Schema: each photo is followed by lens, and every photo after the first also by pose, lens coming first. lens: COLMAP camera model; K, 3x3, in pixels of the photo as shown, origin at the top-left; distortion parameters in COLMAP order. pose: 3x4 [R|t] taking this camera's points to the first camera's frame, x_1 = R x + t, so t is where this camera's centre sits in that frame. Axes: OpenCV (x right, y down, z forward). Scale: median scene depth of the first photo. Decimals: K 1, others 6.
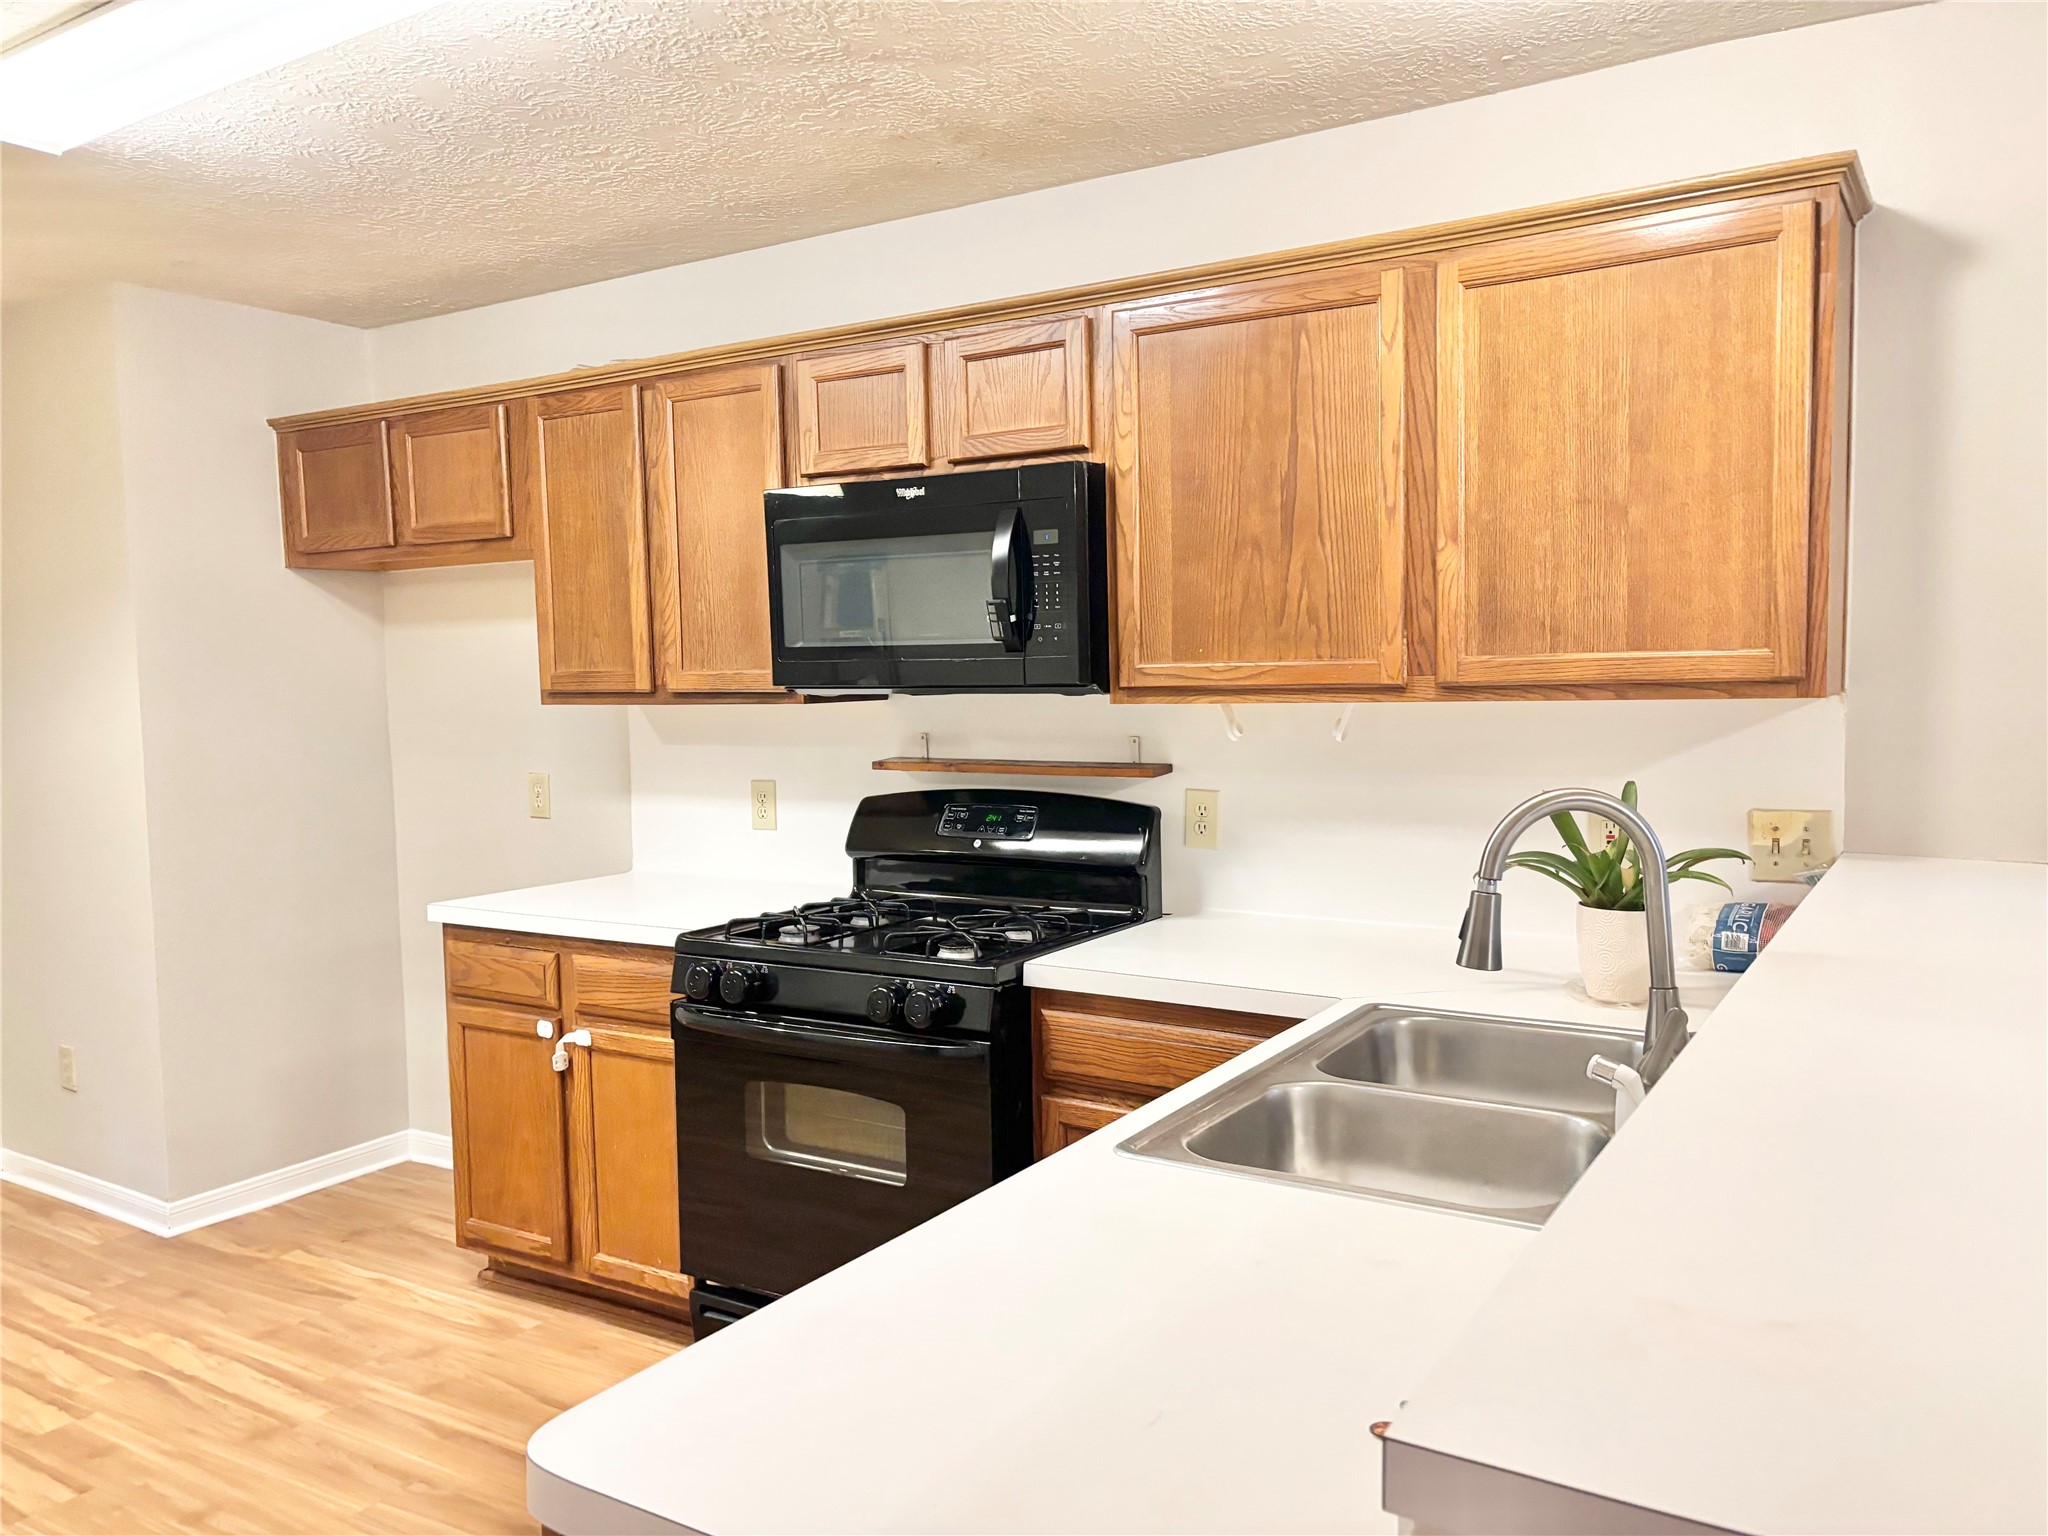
lens RADIAL K [[1538.7, 0, 1030.1], [0, 1538.7, 778.1], [0, 0, 1]] dist [0.050233, -0.049093]
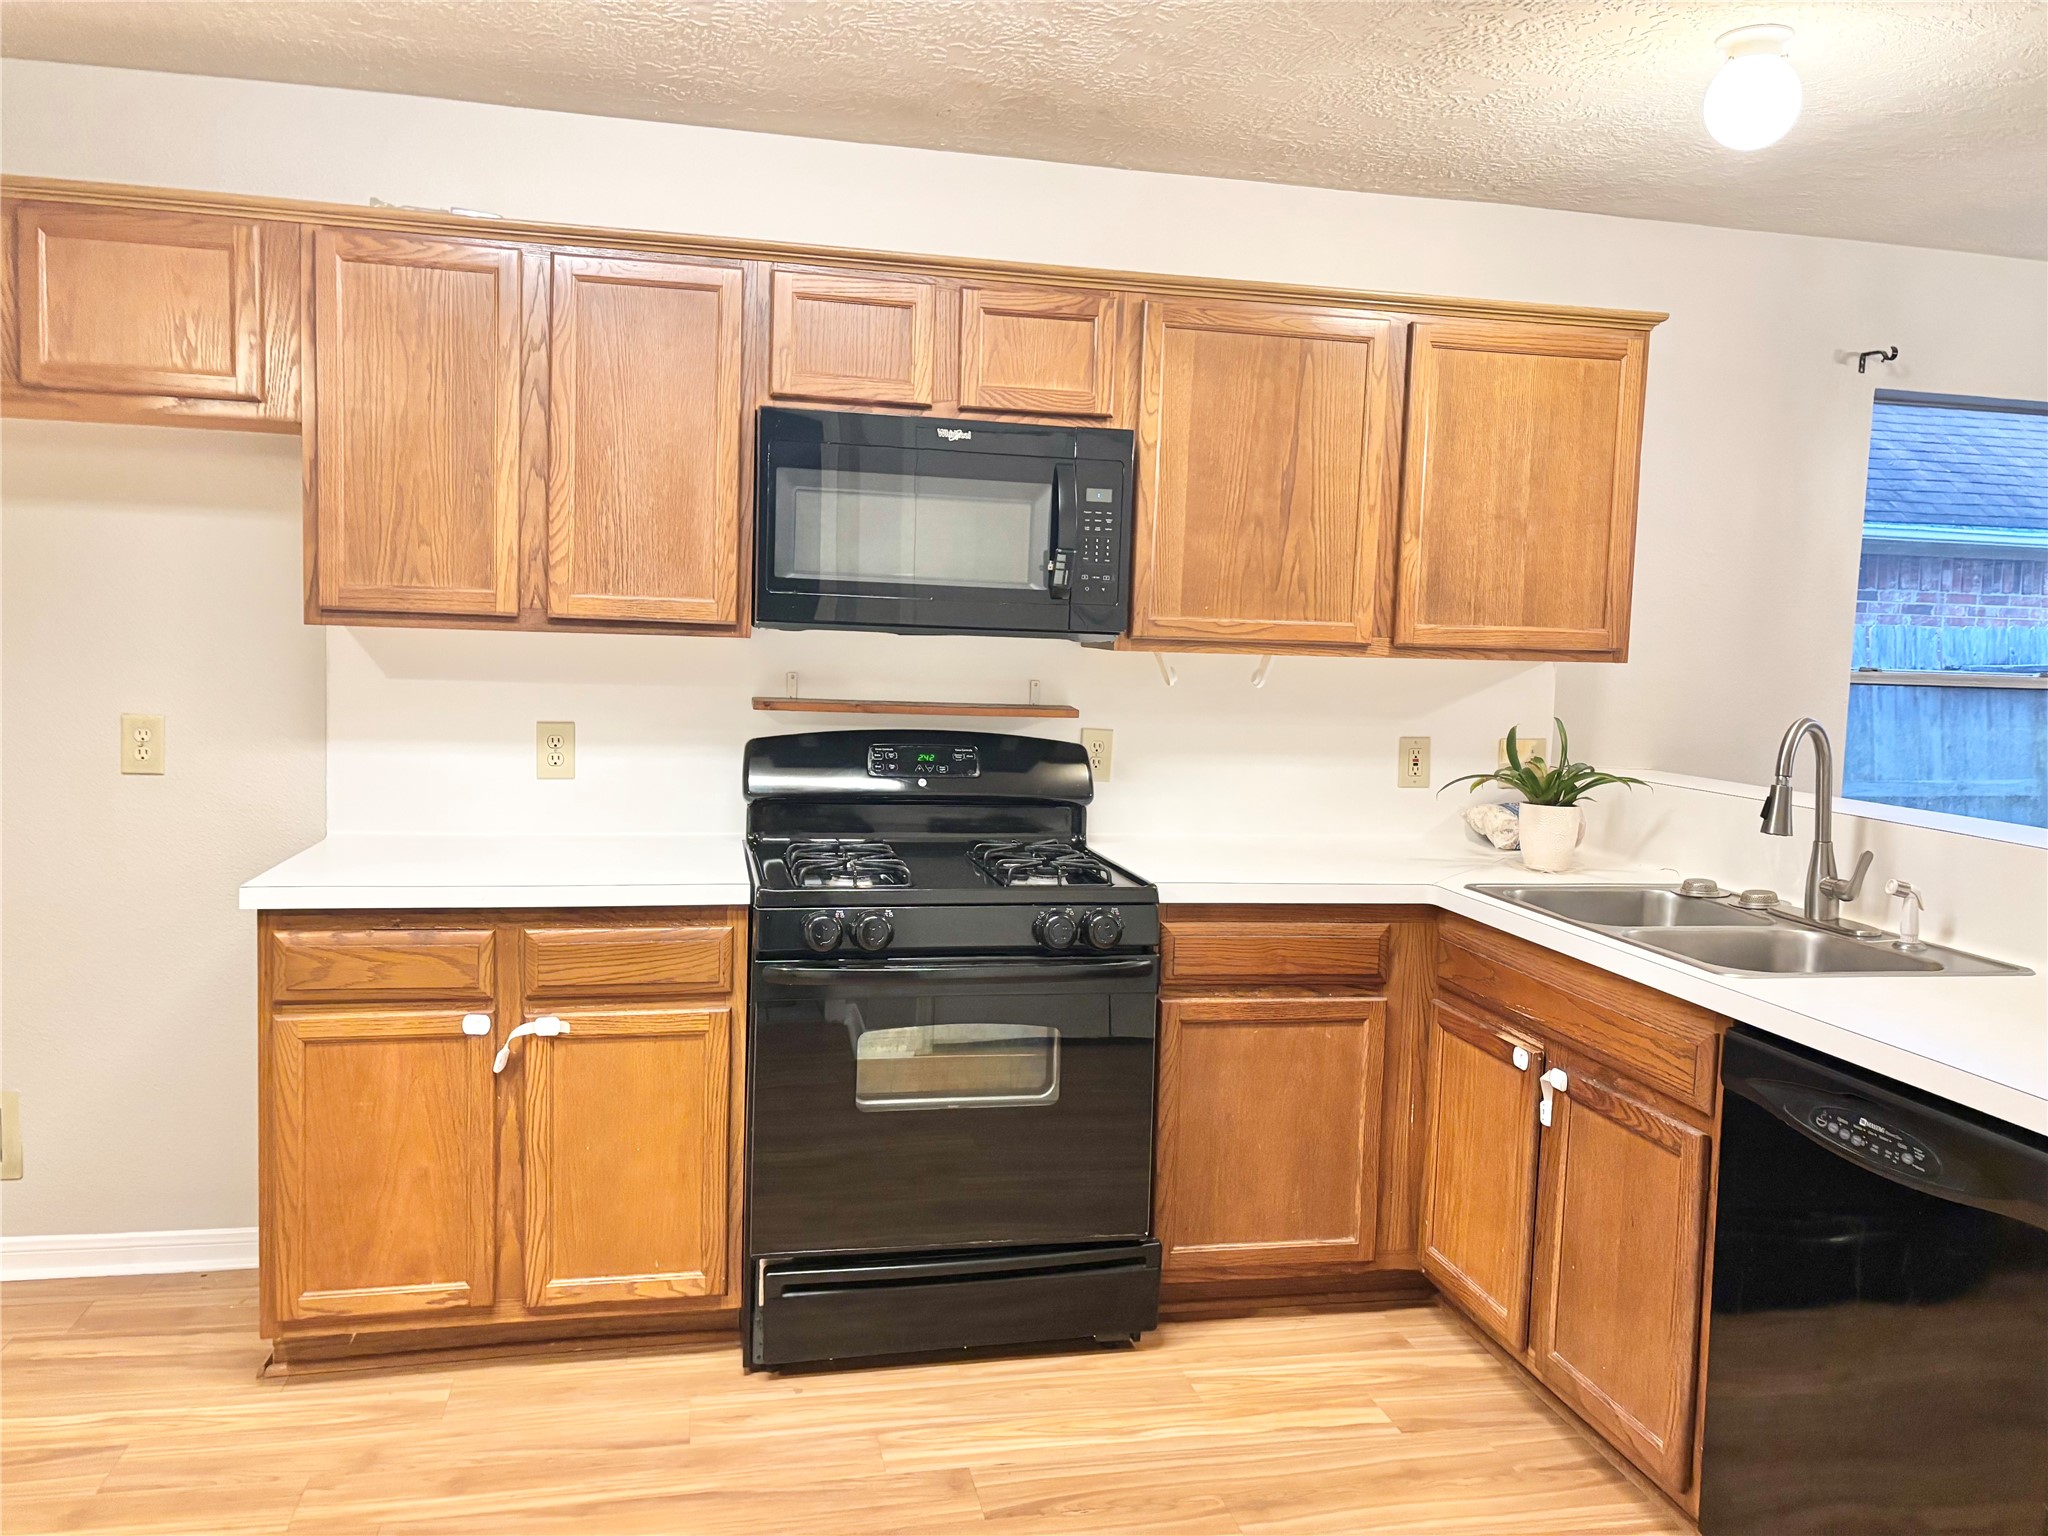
lens RADIAL K [[1538.7, 0, 1022.4], [0, 1538.7, 752.4], [0, 0, 1]] dist [0.050233, -0.049093]
pose [[0.719026, -0.013666, 0.694849, -0.743660], [0.004806, 0.999881, 0.014692, 0.008672], [-0.694966, -0.007225, 0.719006, 0.236914]]
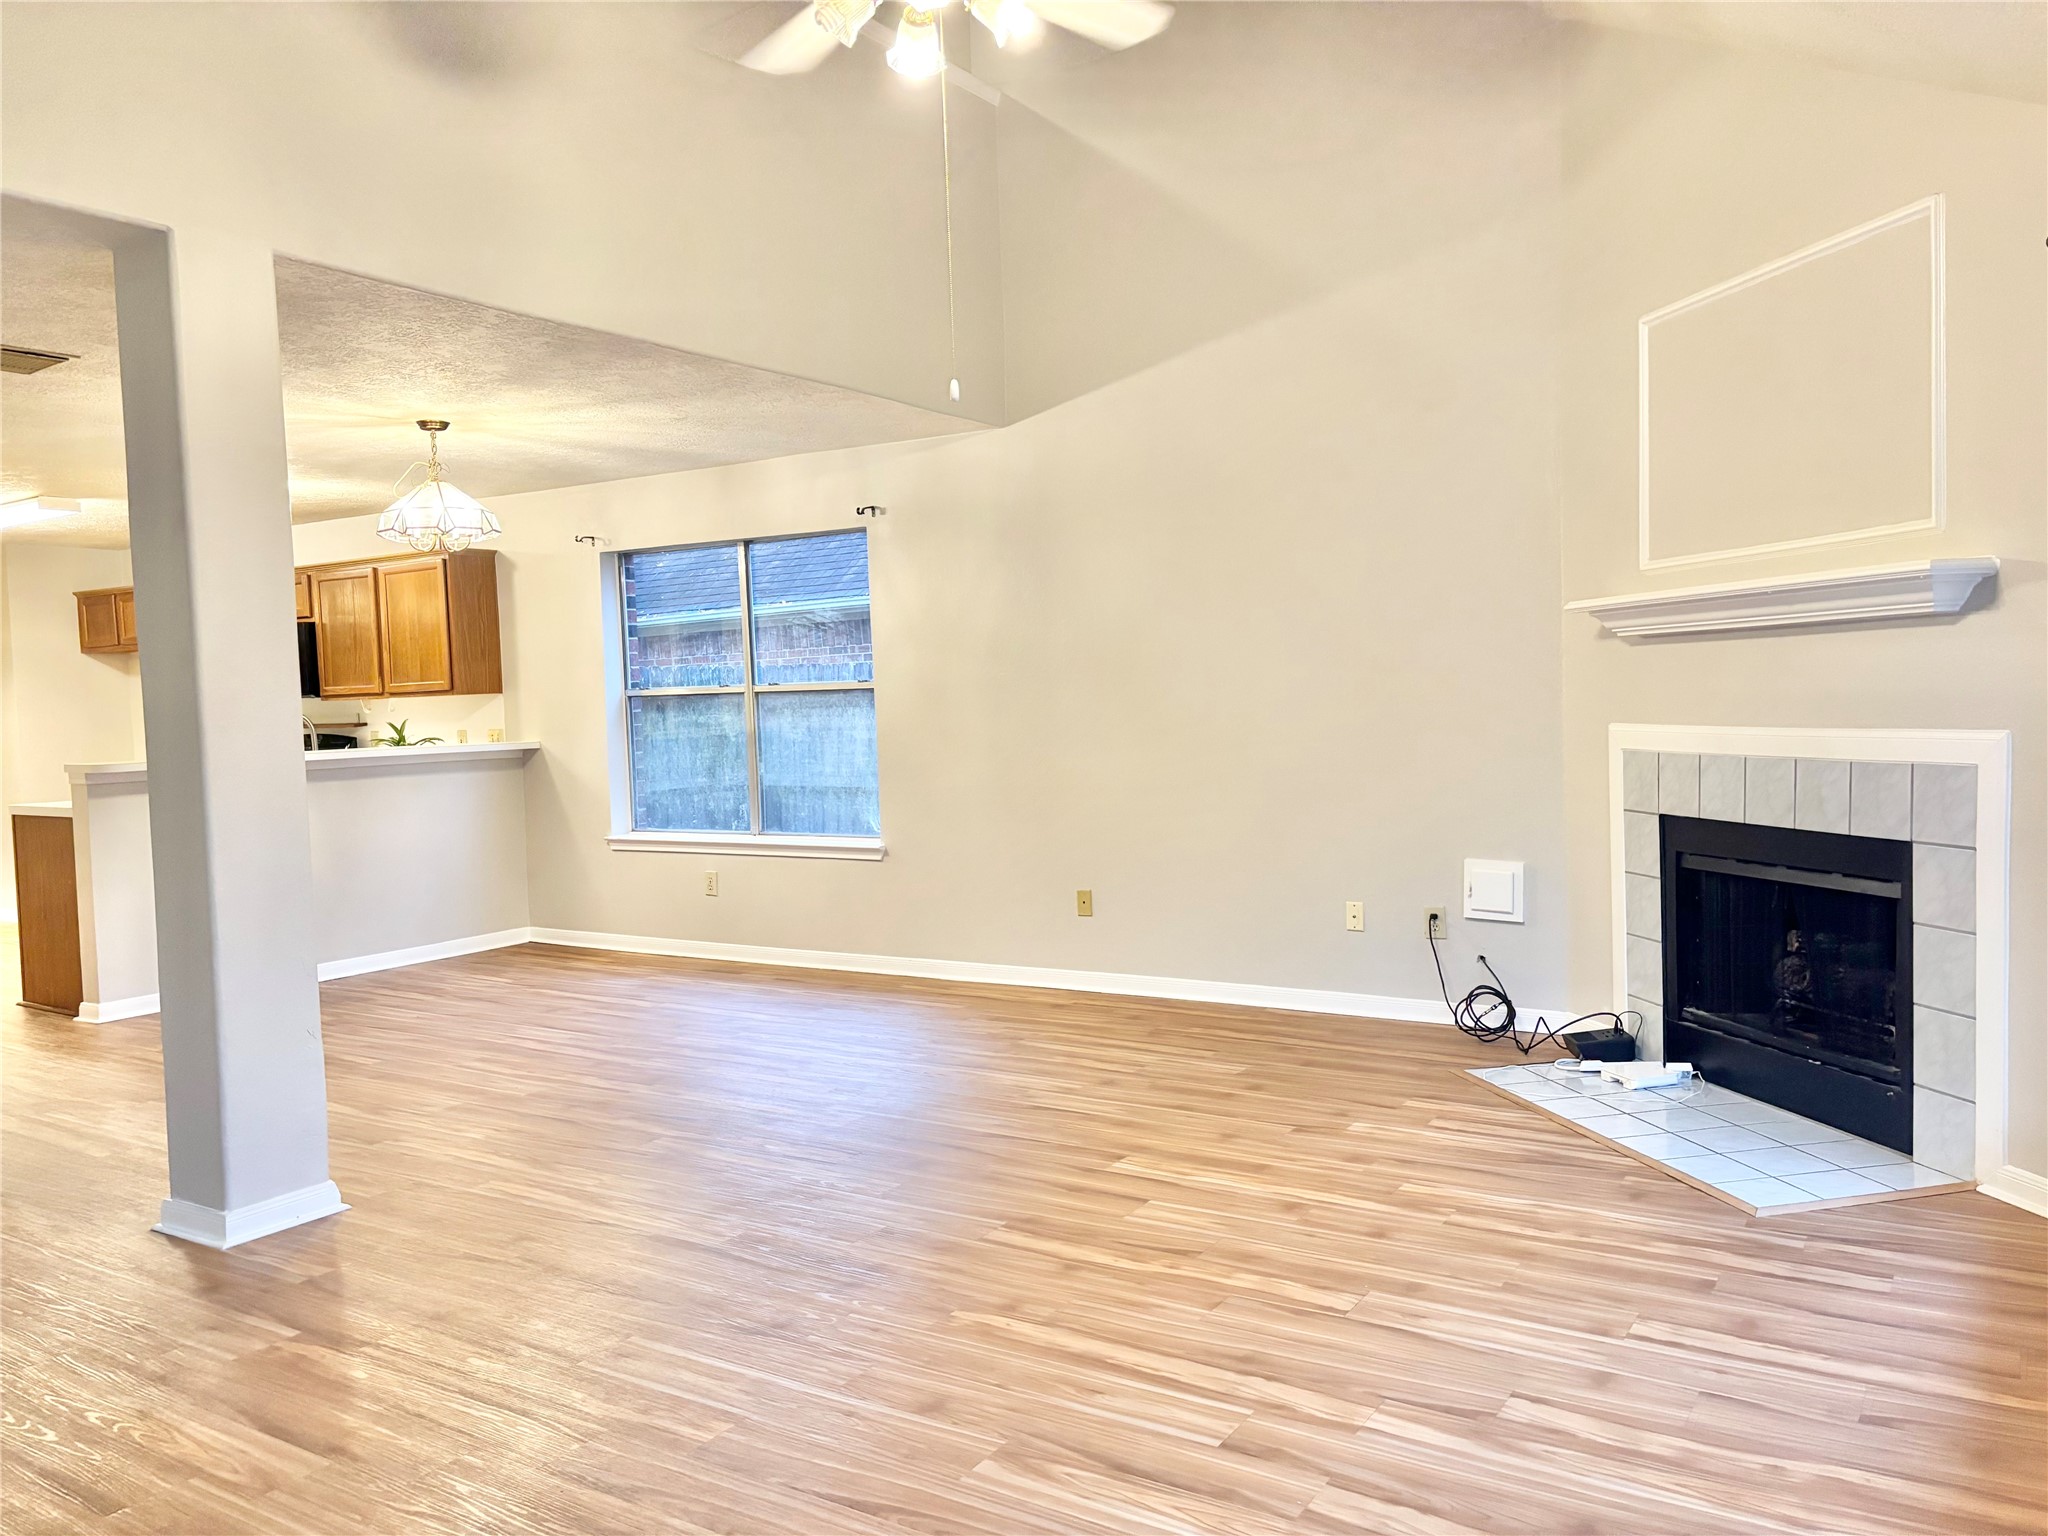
lens RADIAL K [[1538.7, 0, 1028.9], [0, 1538.7, 759.2], [0, 0, 1]] dist [0.050233, -0.049093]
pose [[0.999803, -0.013629, -0.014443, 1.425270], [0.013175, 0.999429, -0.031117, 0.171102], [0.014859, 0.030921, 0.999411, -1.931101]]
